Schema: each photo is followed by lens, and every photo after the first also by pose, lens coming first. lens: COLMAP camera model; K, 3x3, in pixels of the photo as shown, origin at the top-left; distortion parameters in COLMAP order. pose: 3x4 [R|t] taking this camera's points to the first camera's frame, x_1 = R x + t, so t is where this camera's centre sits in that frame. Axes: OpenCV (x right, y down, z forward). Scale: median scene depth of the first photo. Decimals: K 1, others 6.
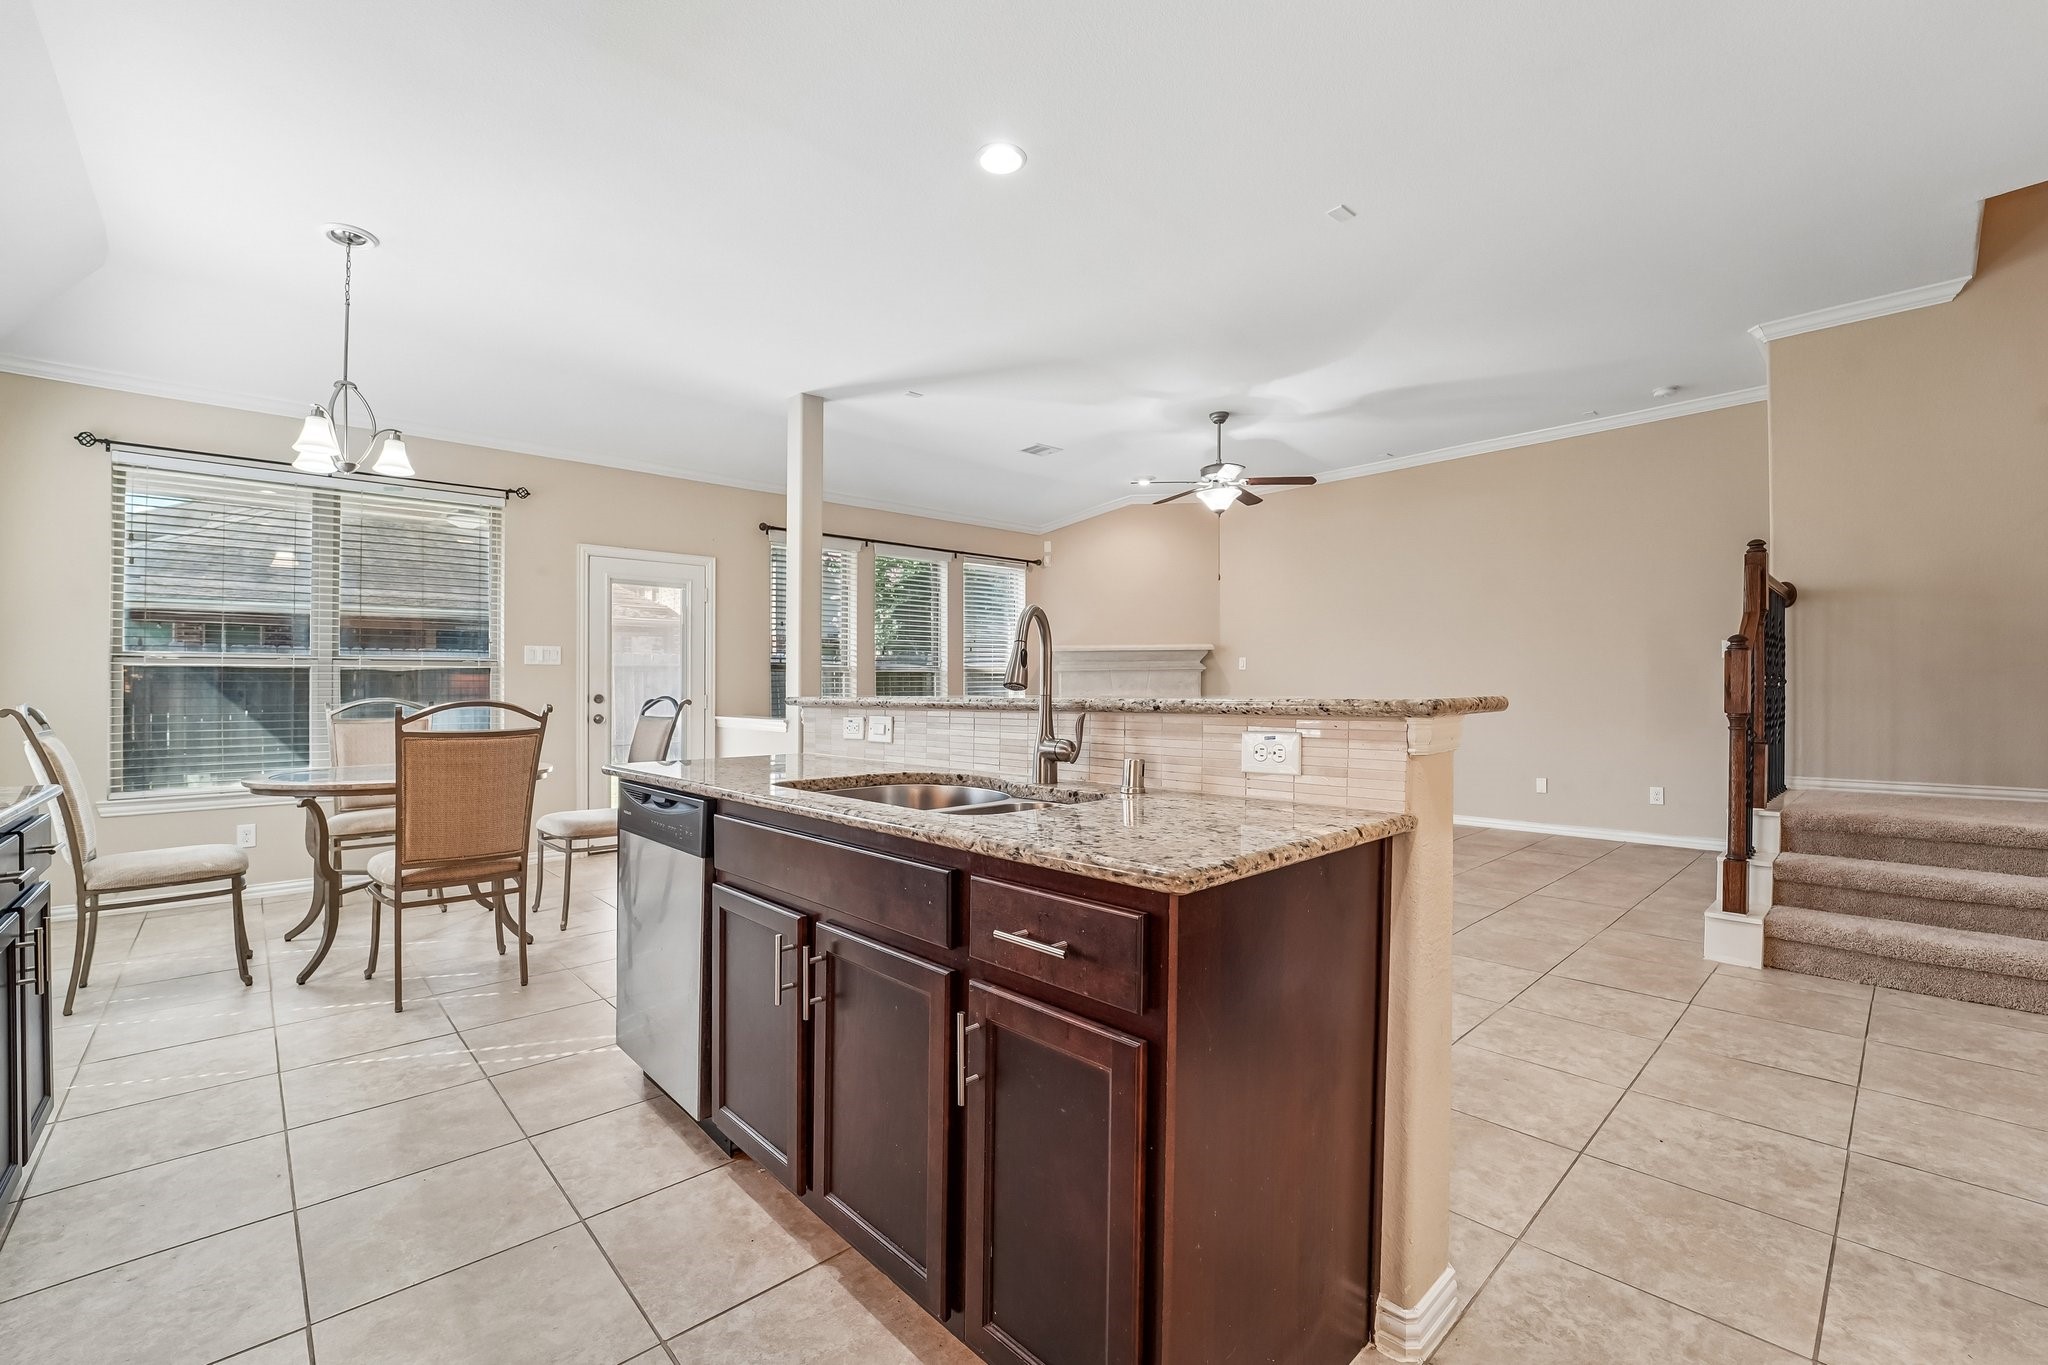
lens RADIAL K [[878.7, 0, 1024.0], [0, 878.7, 682.5], [0, 0, 1]] dist [-0.010134, -0.000117]
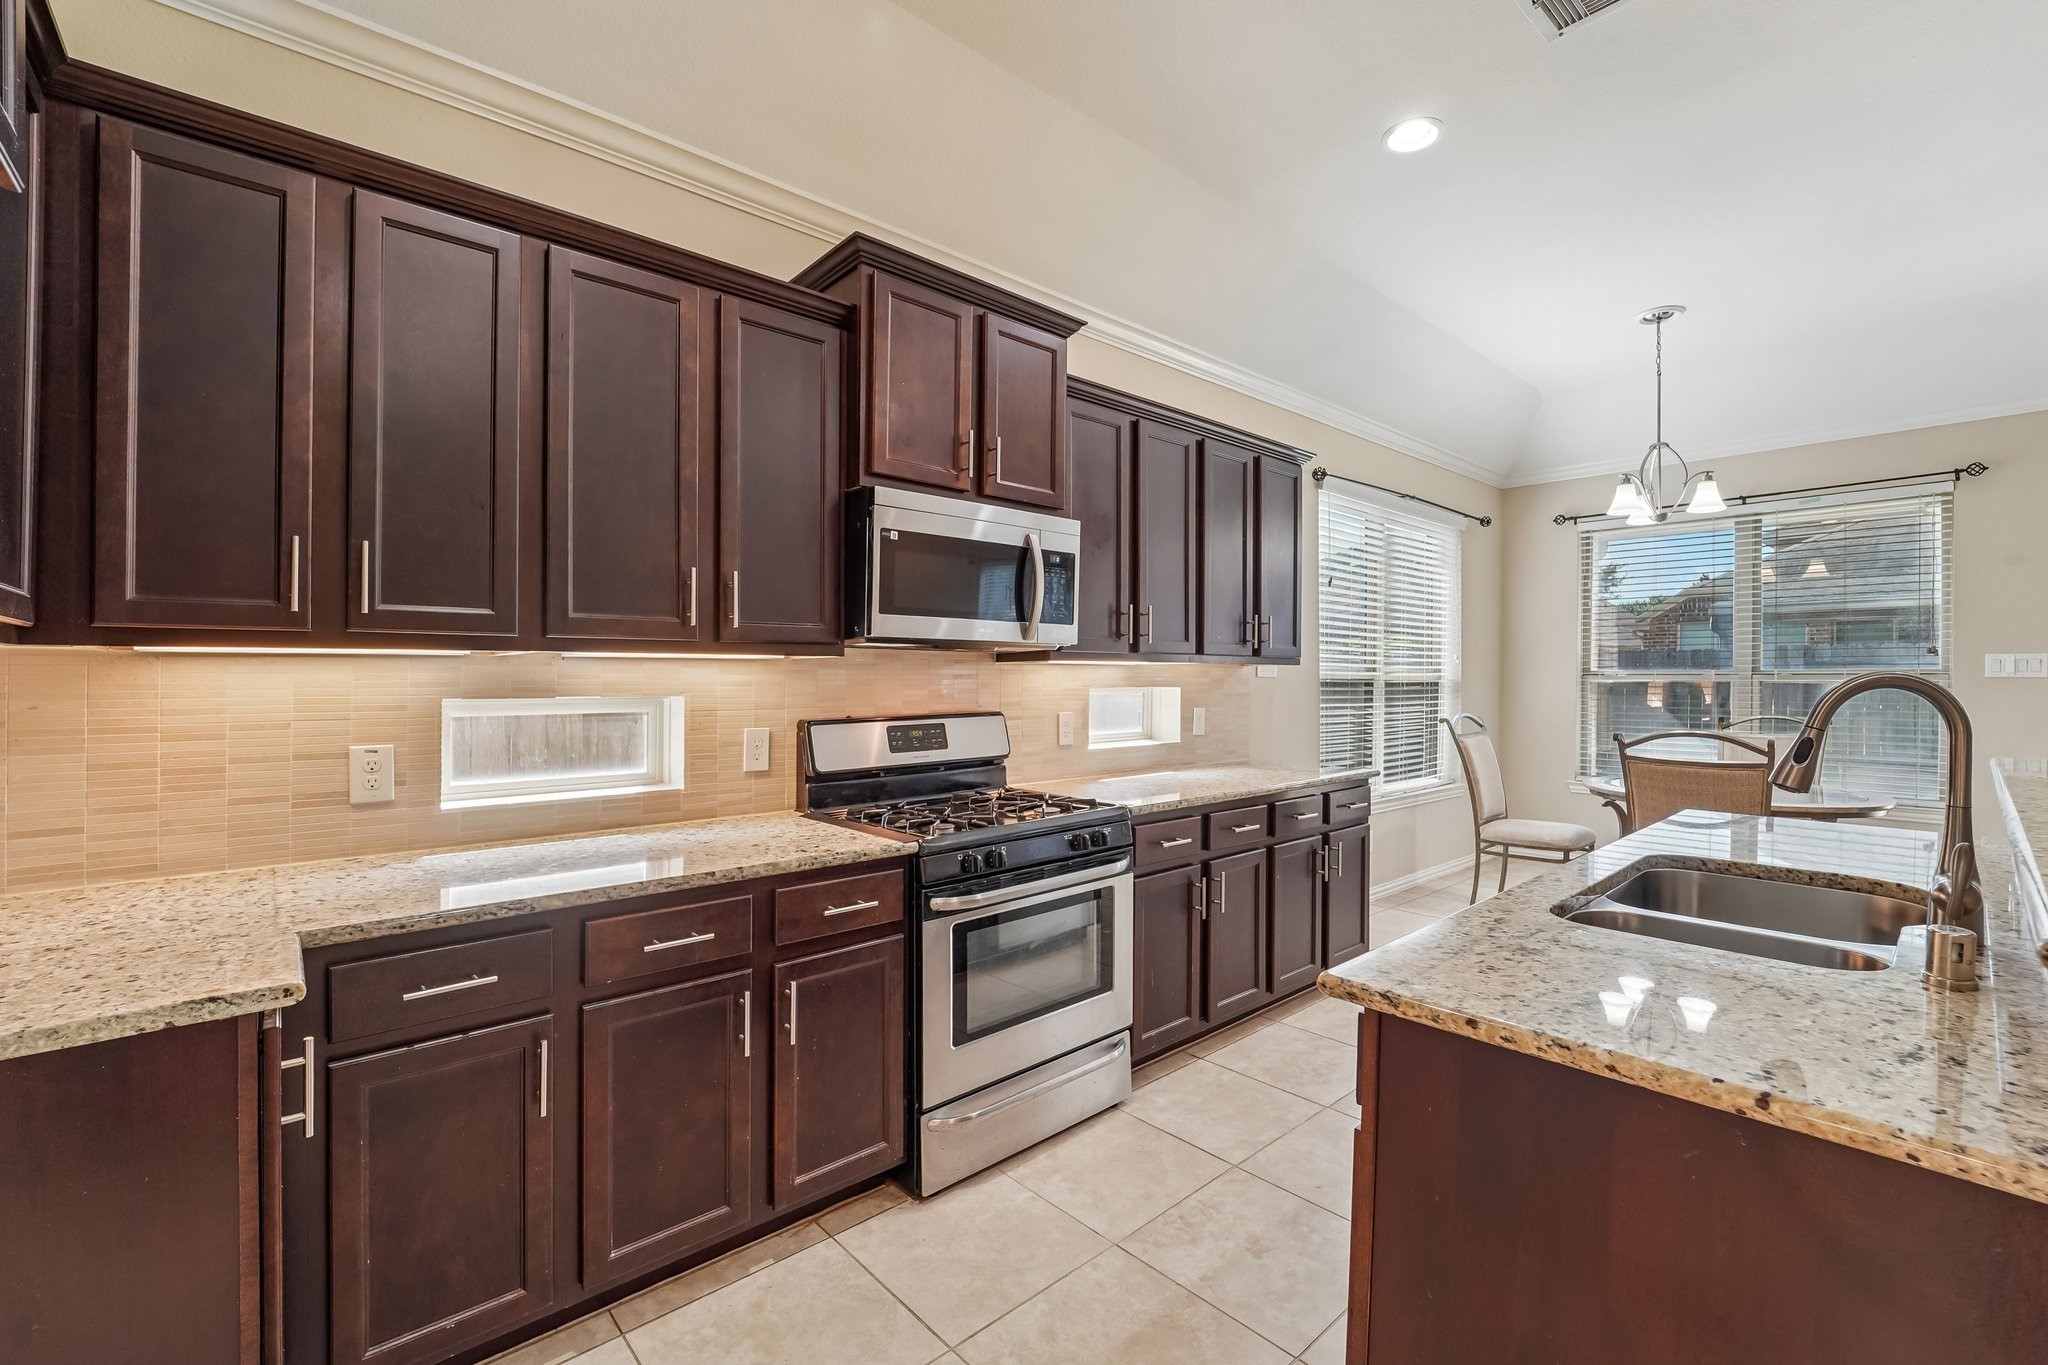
lens RADIAL K [[837.6, 0, 1016.7], [0, 837.6, 679.1], [0, 0, 1]] dist [-0.007082, 0.000614]
pose [[-0.011958, 0.005440, -0.999914, 0.330920], [0.005829, 0.999969, 0.005370, -0.044543], [0.999912, -0.005765, -0.011989, 0.166053]]
